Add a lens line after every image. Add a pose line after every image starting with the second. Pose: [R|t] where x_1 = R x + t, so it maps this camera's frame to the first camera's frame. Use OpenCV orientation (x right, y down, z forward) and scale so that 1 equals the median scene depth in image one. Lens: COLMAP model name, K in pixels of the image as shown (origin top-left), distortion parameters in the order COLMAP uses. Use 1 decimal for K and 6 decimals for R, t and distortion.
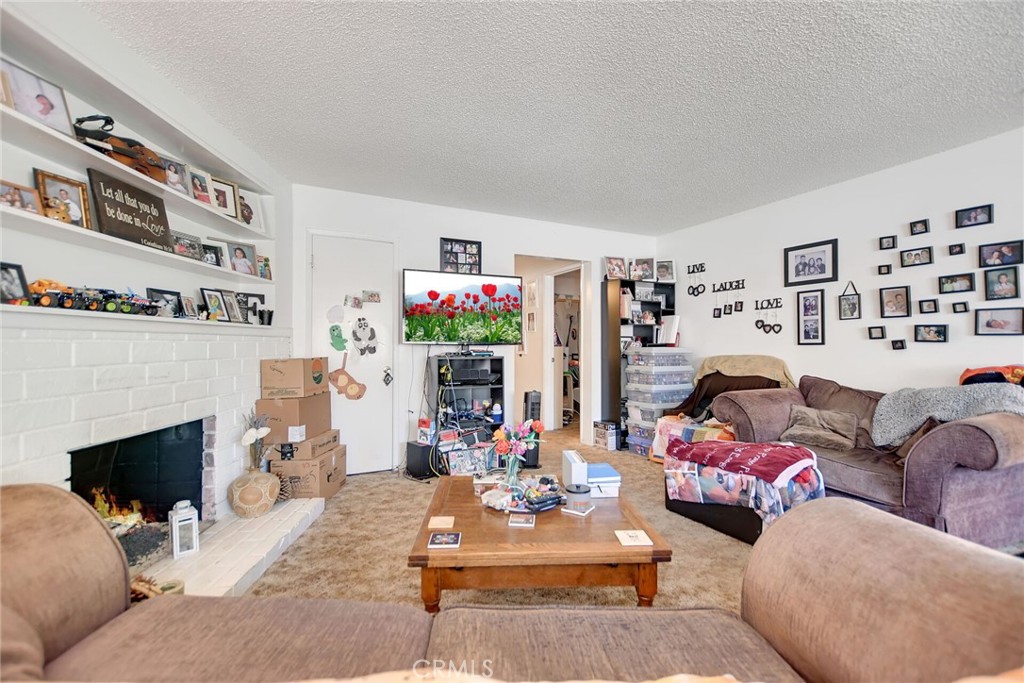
lens RADIAL K [[447.3, 0, 507.9], [0, 447.3, 344.8], [0, 0, 1]] dist [0.026807, -0.011702]
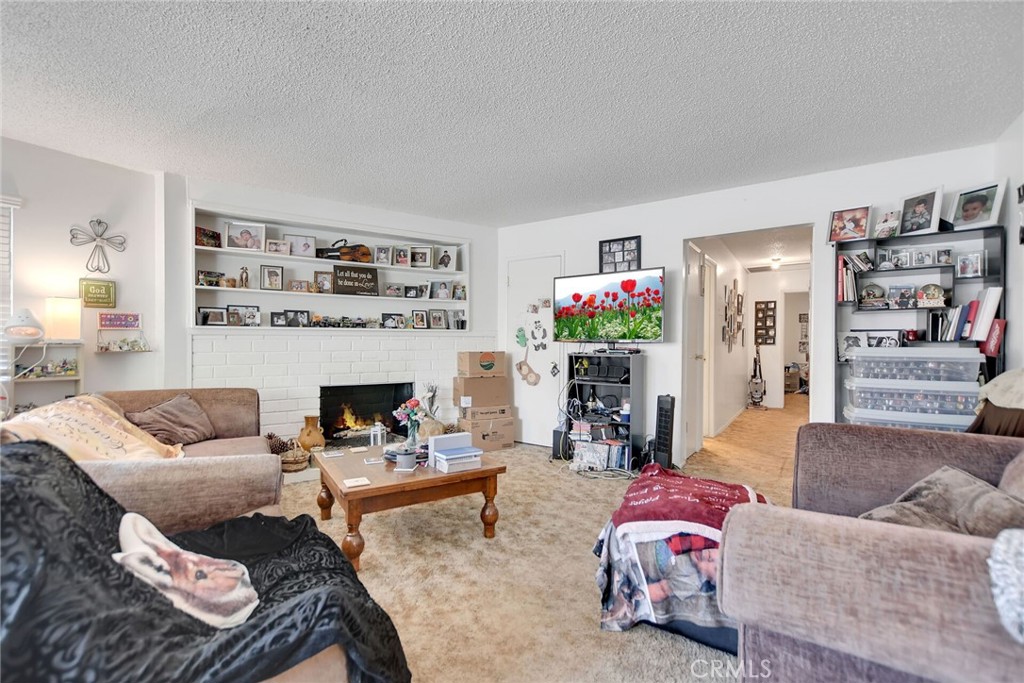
lens RADIAL K [[447.3, 0, 505.5], [0, 447.3, 343.8], [0, 0, 1]] dist [0.026807, -0.011702]
pose [[0.491130, 0.002827, -0.871082, 0.701511], [-0.001316, 0.999996, 0.002504, 0.000611], [0.871085, -0.000083, 0.491132, 0.303399]]
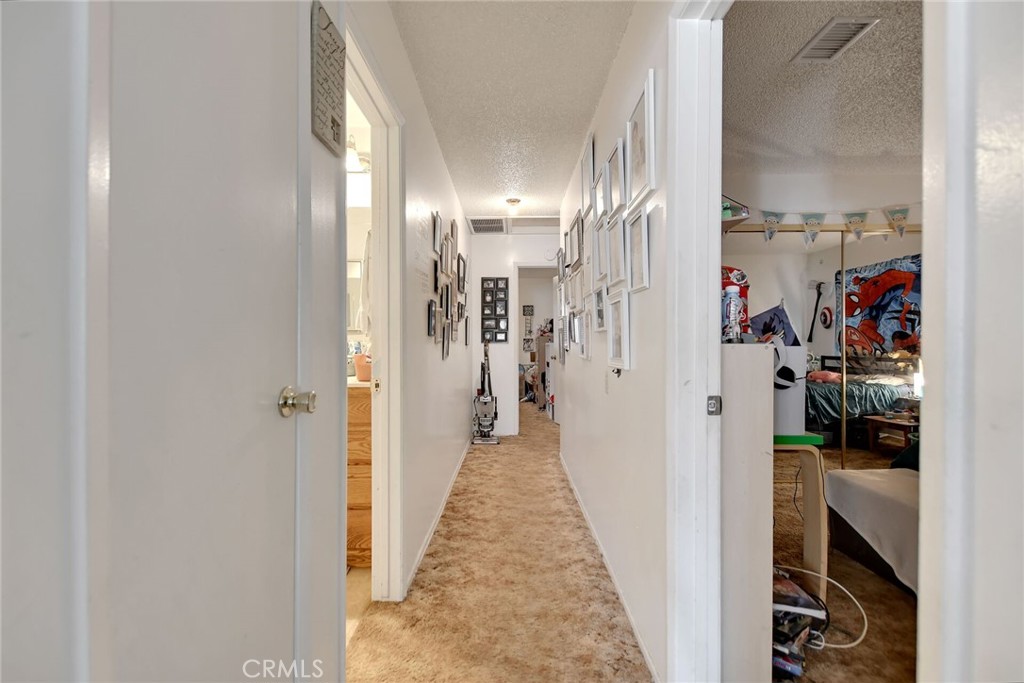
lens RADIAL K [[447.3, 0, 517.4], [0, 447.3, 346.2], [0, 0, 1]] dist [0.026807, -0.011702]
pose [[0.899968, 0.000949, -0.435955, 0.161389], [0.004610, 0.999921, 0.011694, 0.004134], [0.435931, -0.012534, 0.899893, 1.126707]]
